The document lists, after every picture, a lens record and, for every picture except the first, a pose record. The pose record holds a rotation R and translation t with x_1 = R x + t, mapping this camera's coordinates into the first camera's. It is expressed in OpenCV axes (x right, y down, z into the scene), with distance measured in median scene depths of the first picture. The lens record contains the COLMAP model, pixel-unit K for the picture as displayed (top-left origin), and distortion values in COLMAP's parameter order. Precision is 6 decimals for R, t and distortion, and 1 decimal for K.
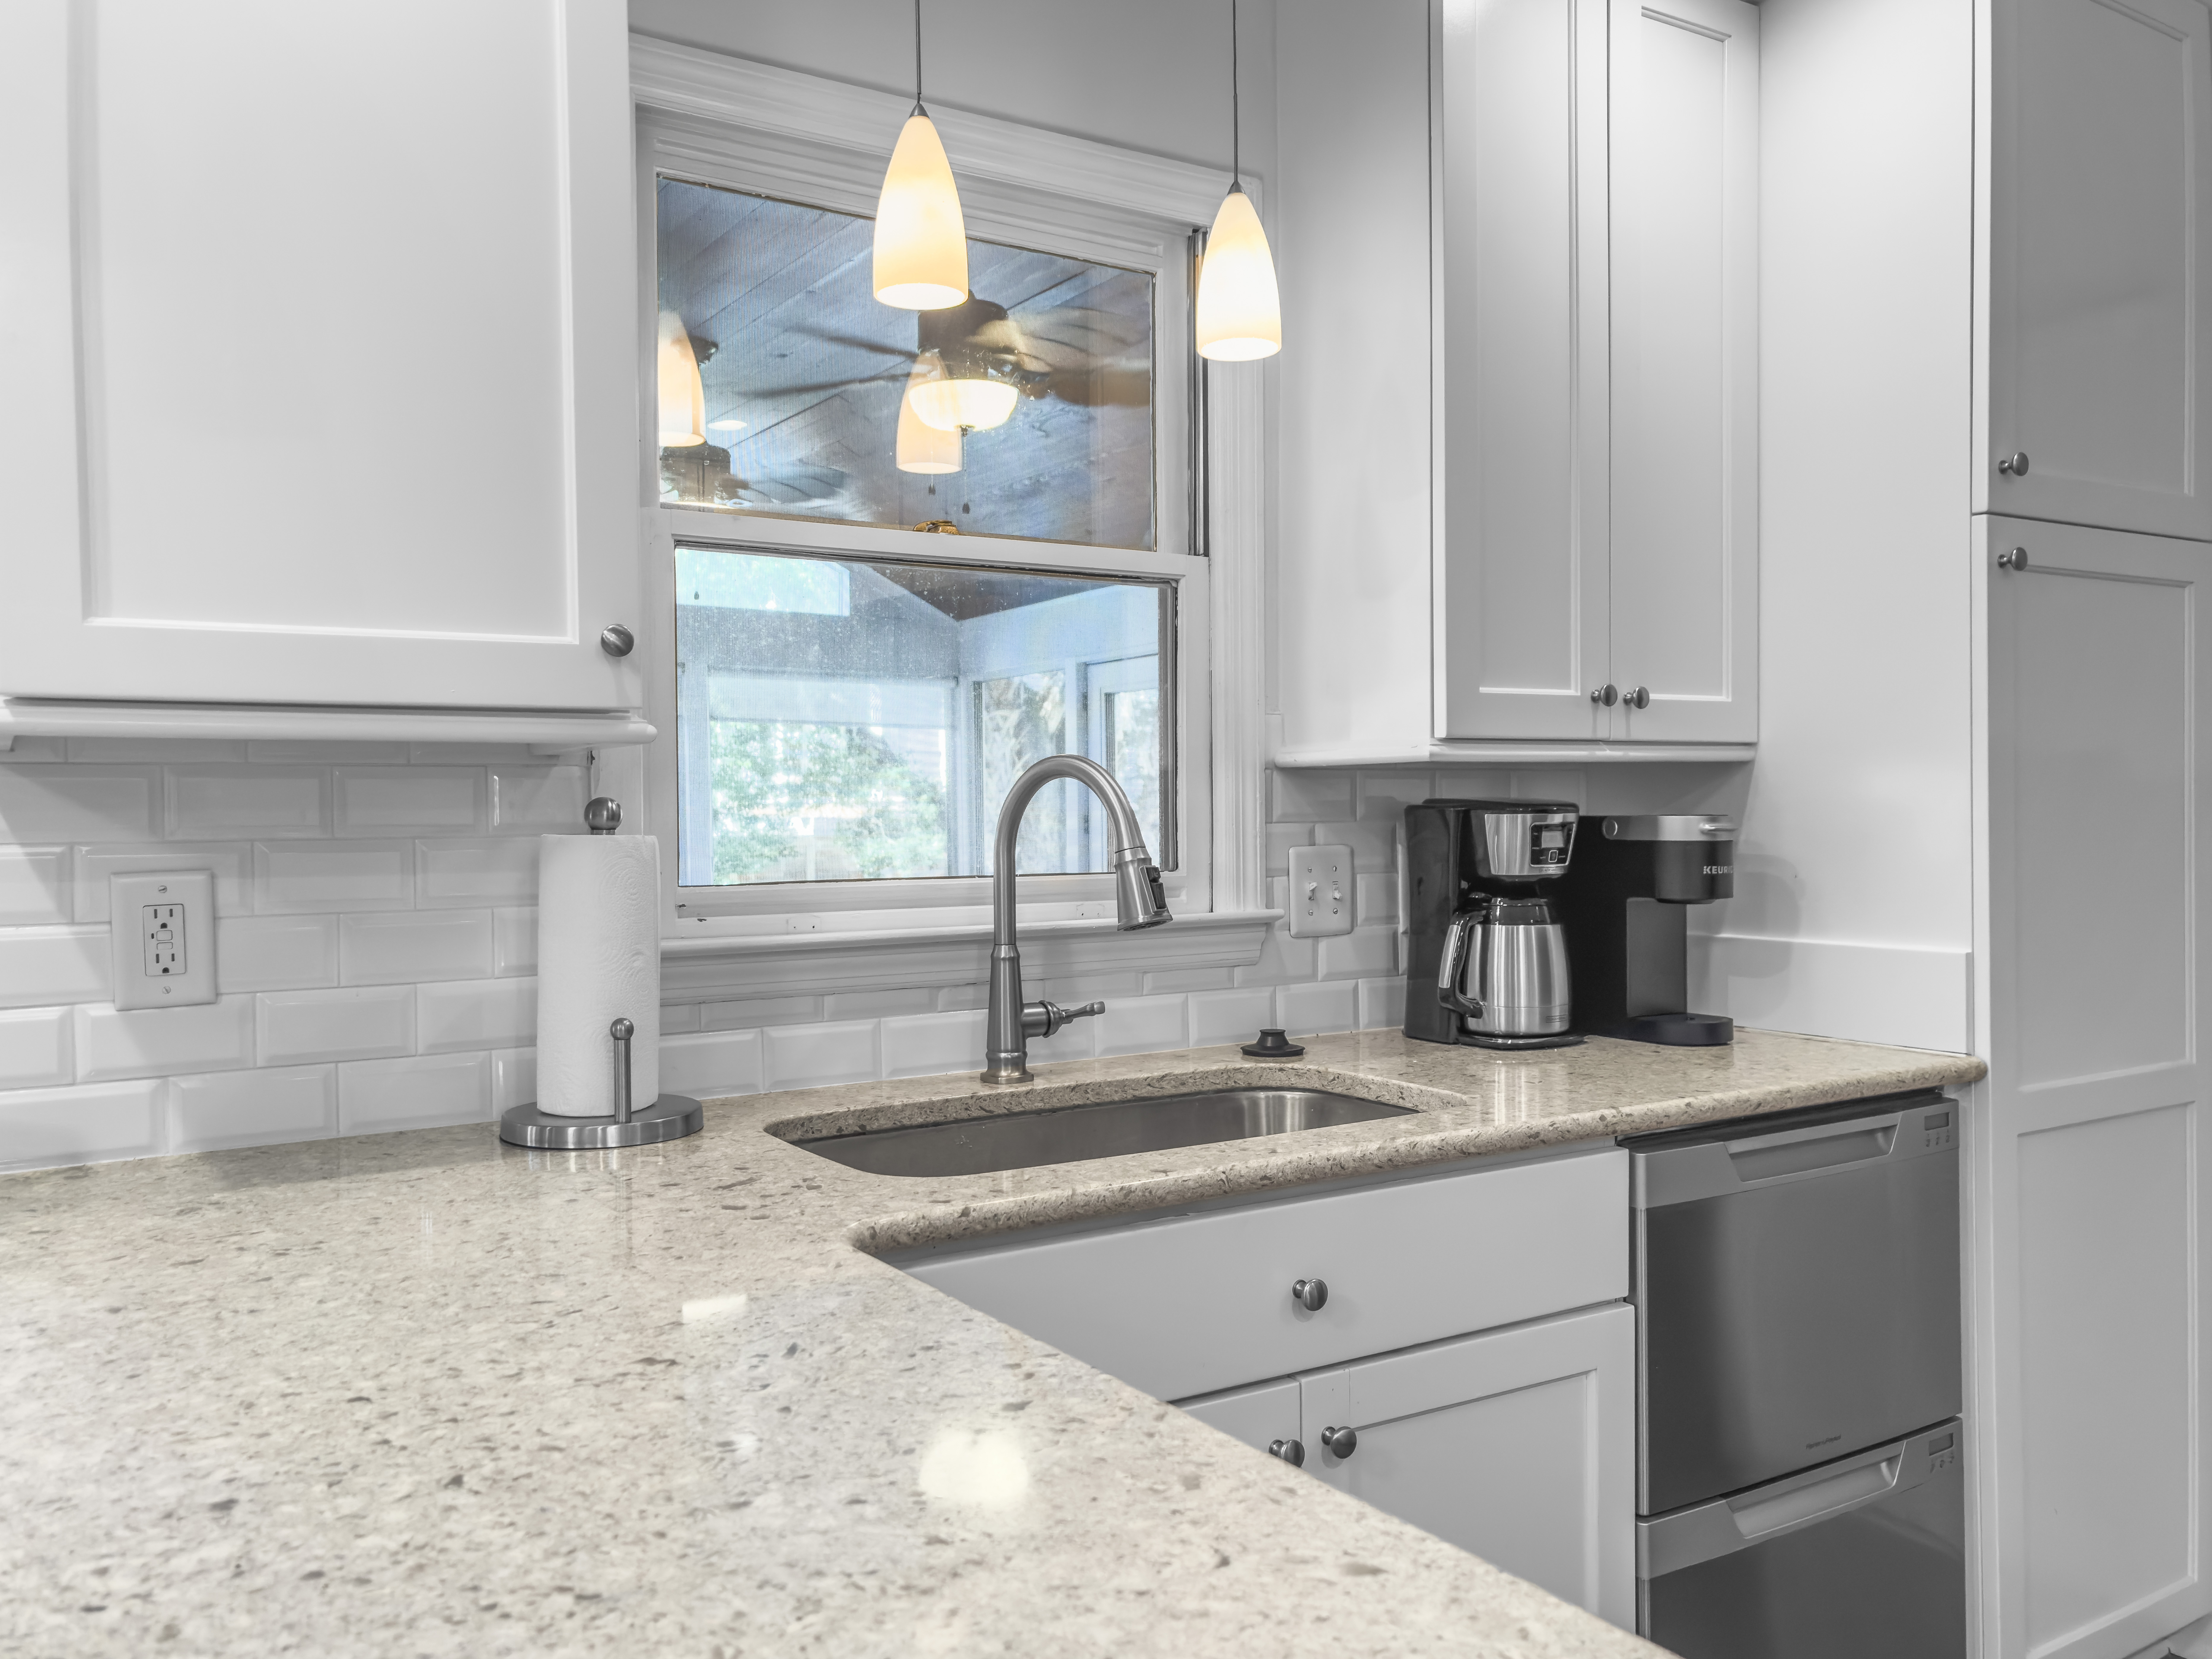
lens RADIAL K [[1759.5, 0, 1114.4], [0, 1759.5, 824.3], [0, 0, 1]] dist [0.027103, 0.000326]
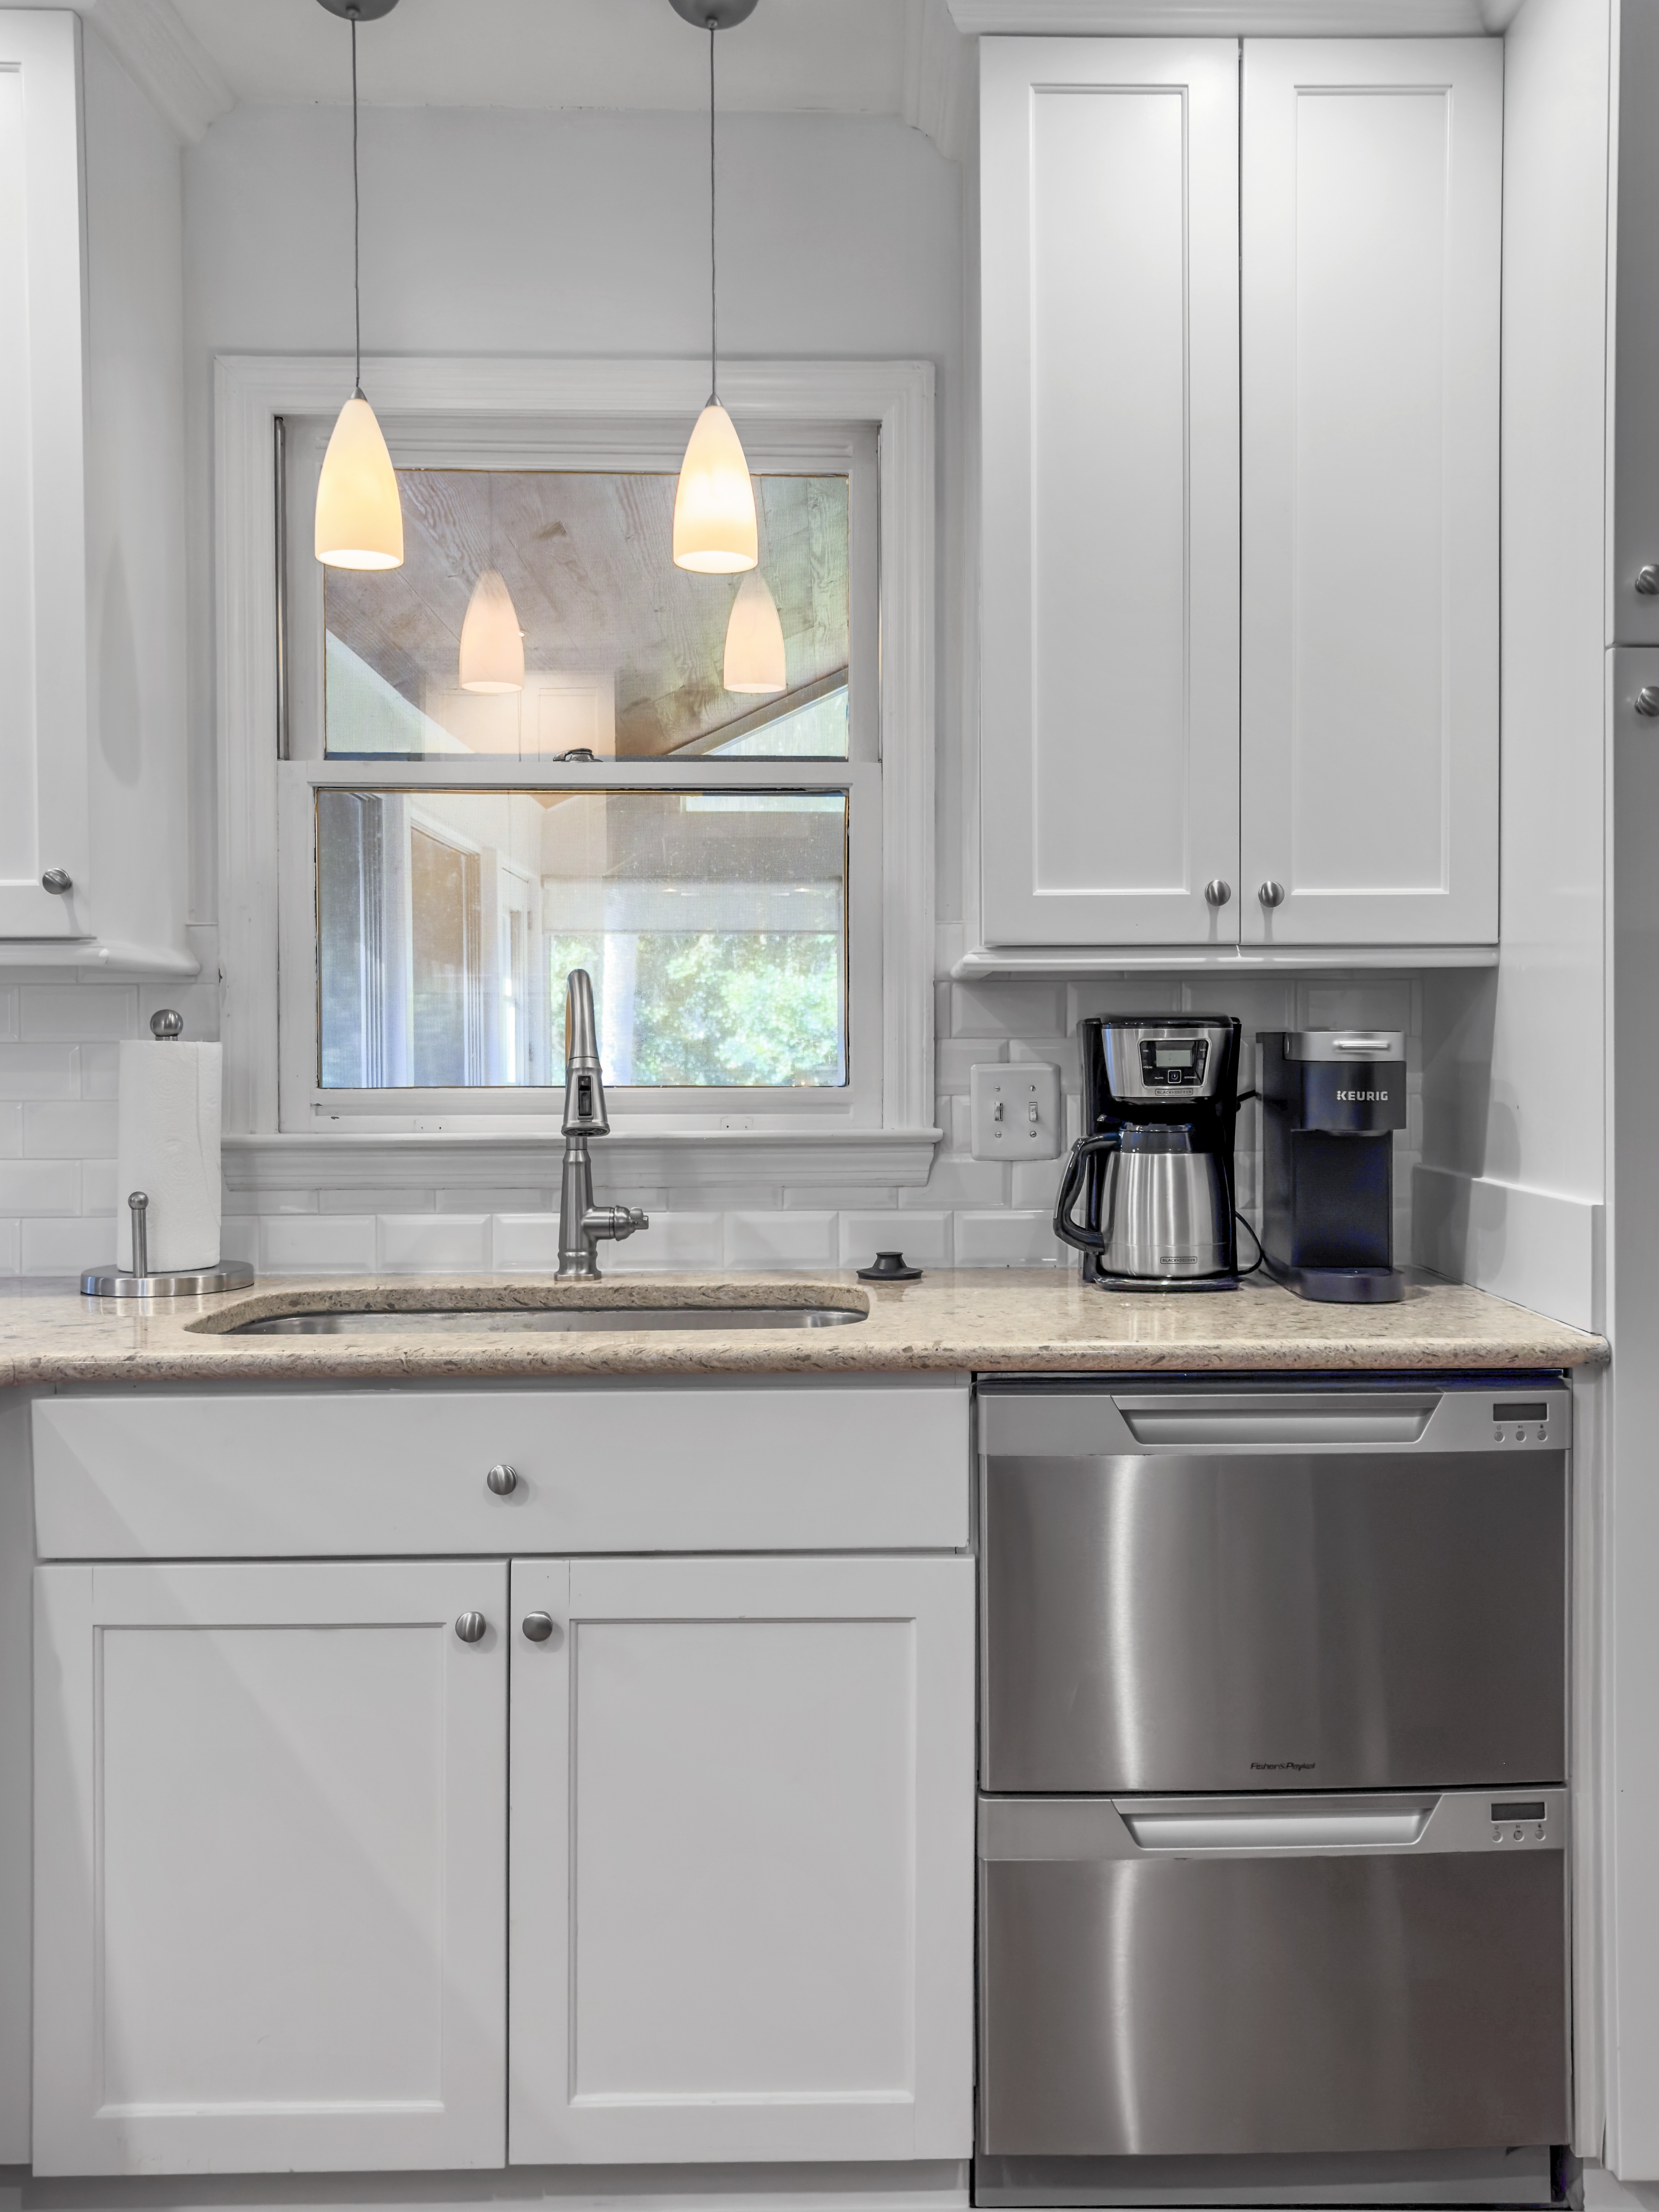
lens RADIAL K [[1966.8, 0, 922.1], [0, 1966.8, 1077.1], [0, 0, 1]] dist [0.011850, -0.002282]
pose [[0.854620, 0.014659, -0.519048, 0.659007], [-0.008270, 0.999859, 0.014622, 0.005053], [0.519189, -0.008203, 0.854620, 0.090395]]
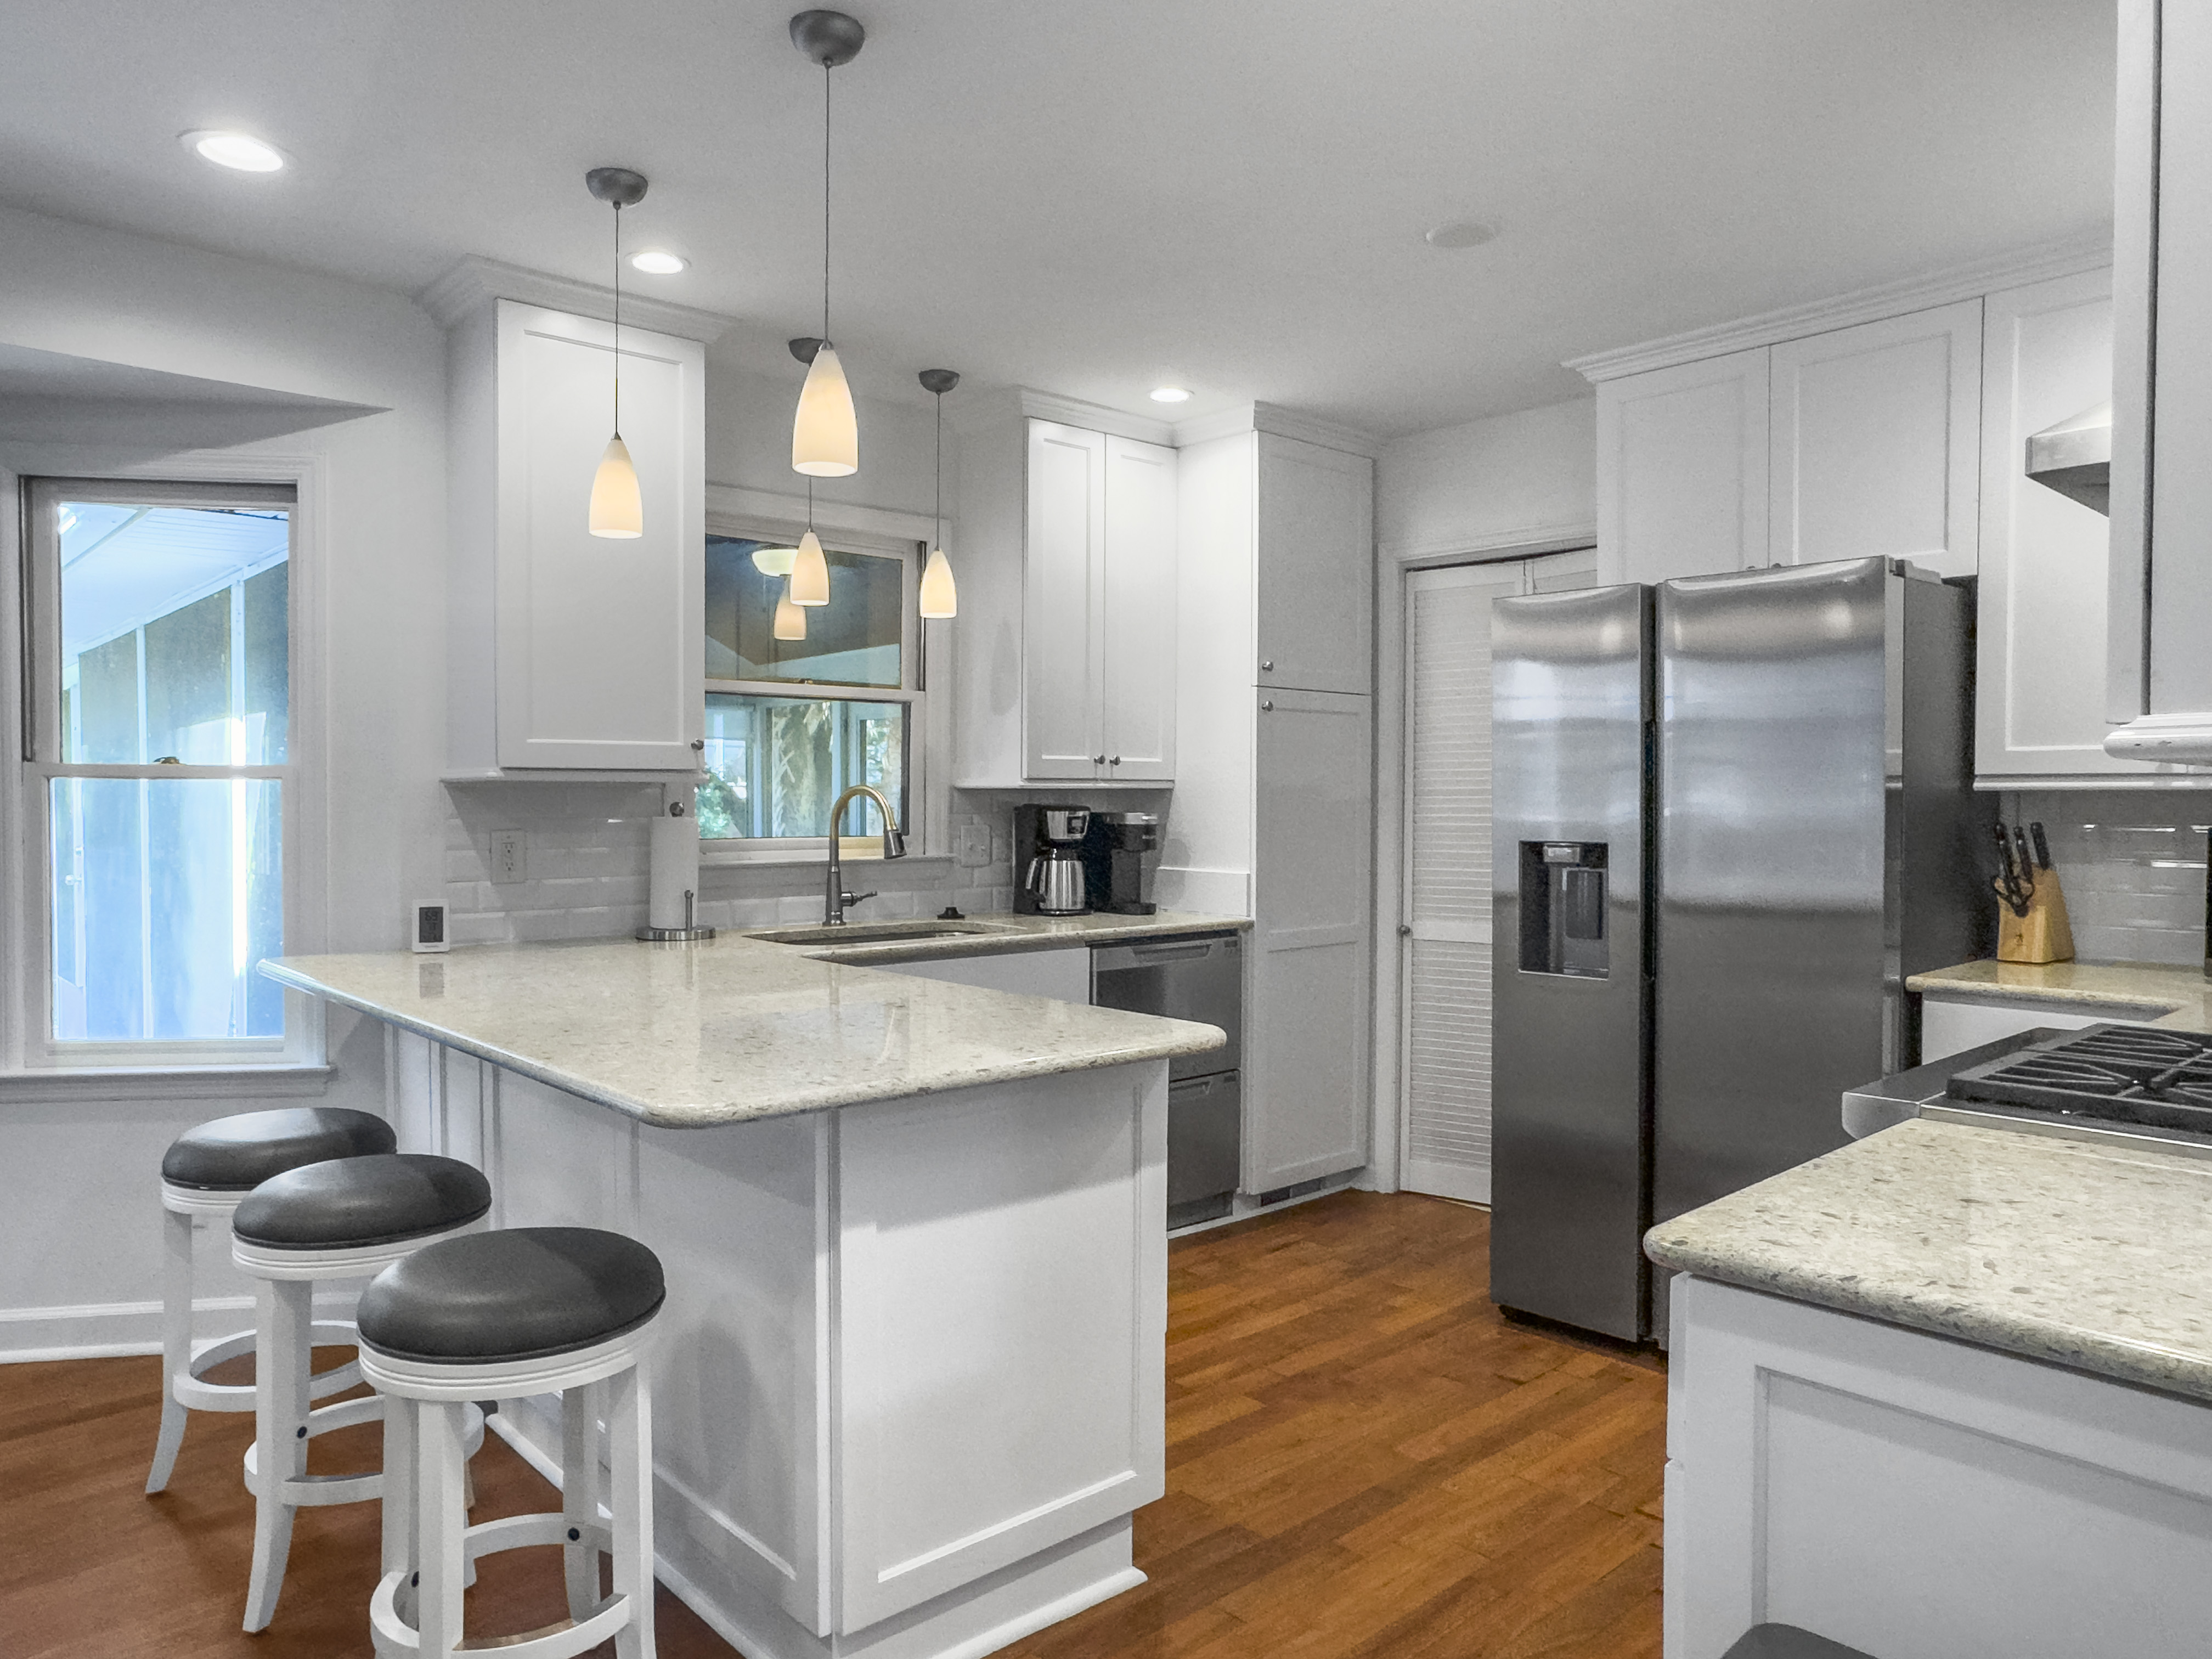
lens RADIAL K [[1489.8, 0, 1097.8], [0, 1489.8, 827.7], [0, 0, 1]] dist [-0.047658, 0.008865]
pose [[0.986612, 0.009996, 0.162777, -0.035367], [-0.012309, 0.999837, 0.013211, -0.011064], [-0.162618, -0.015038, 0.986574, -0.888048]]
